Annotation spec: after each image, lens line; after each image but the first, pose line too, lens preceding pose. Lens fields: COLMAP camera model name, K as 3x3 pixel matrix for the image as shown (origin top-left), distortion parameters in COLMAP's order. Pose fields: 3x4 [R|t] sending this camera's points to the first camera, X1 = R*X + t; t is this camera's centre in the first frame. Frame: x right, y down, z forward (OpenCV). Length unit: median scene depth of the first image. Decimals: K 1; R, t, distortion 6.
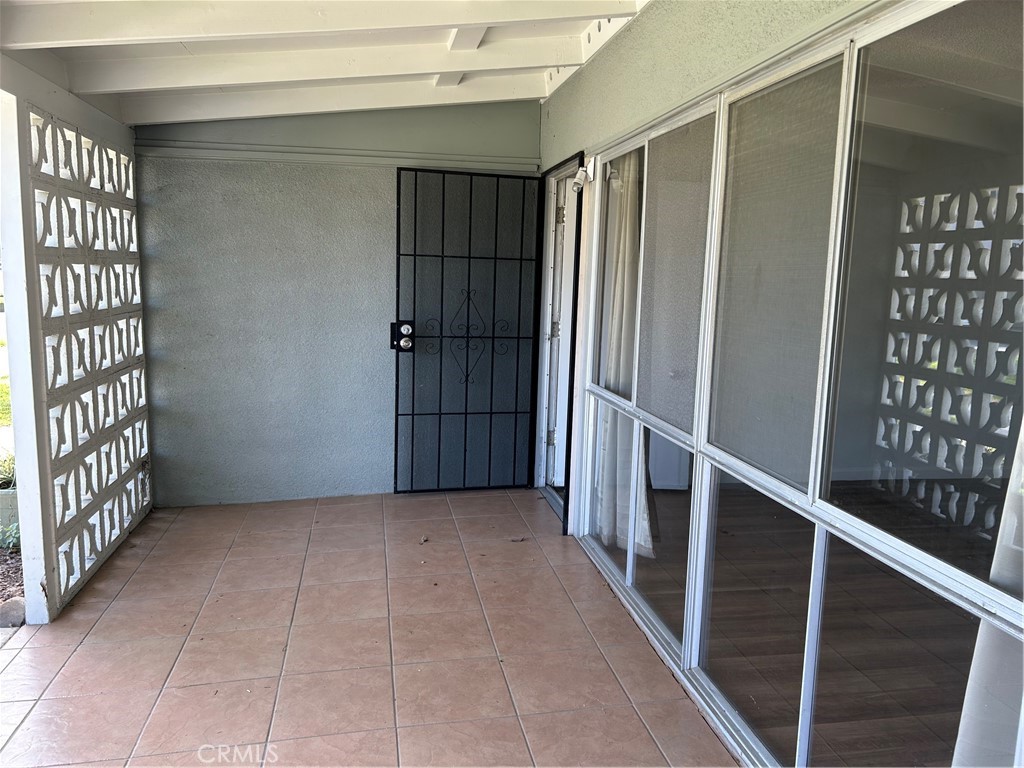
lens RADIAL K [[766.0, 0, 514.3], [0, 766.0, 389.3], [0, 0, 1]] dist [0.062266, -0.067802]
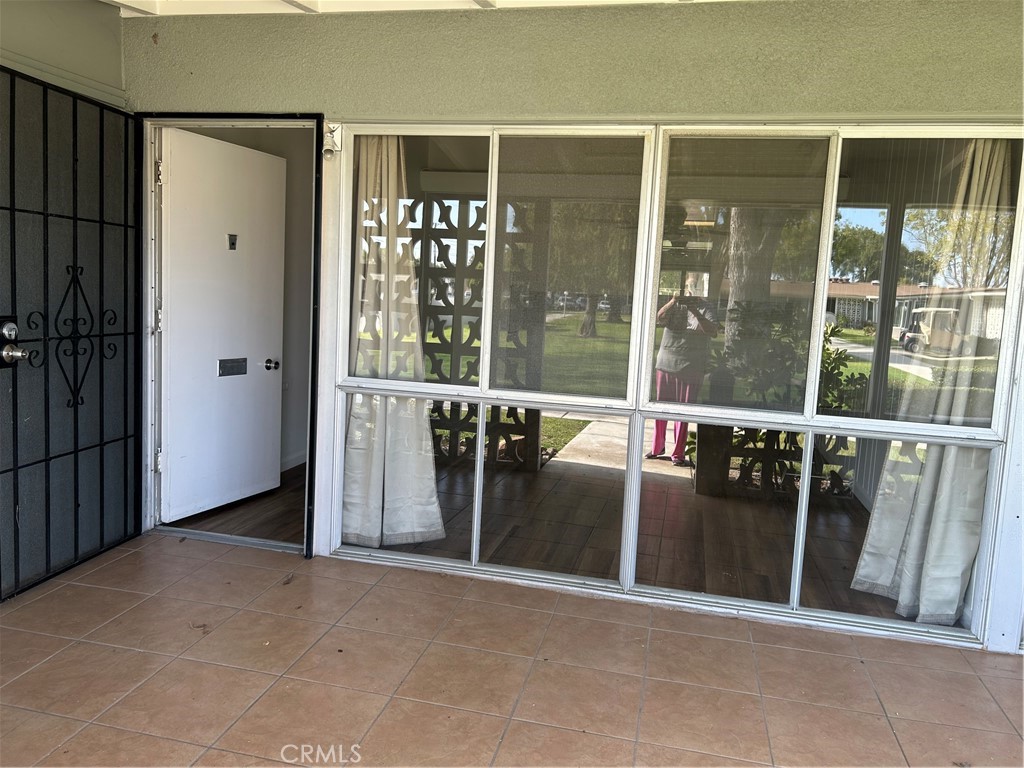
lens RADIAL K [[766.0, 0, 512.7], [0, 766.0, 377.0], [0, 0, 1]] dist [0.062266, -0.067802]
pose [[0.398901, -0.105608, 0.910892, -0.611574], [0.097742, 0.992584, 0.072276, -0.051530], [-0.911770, 0.060202, 0.406265, 0.433827]]
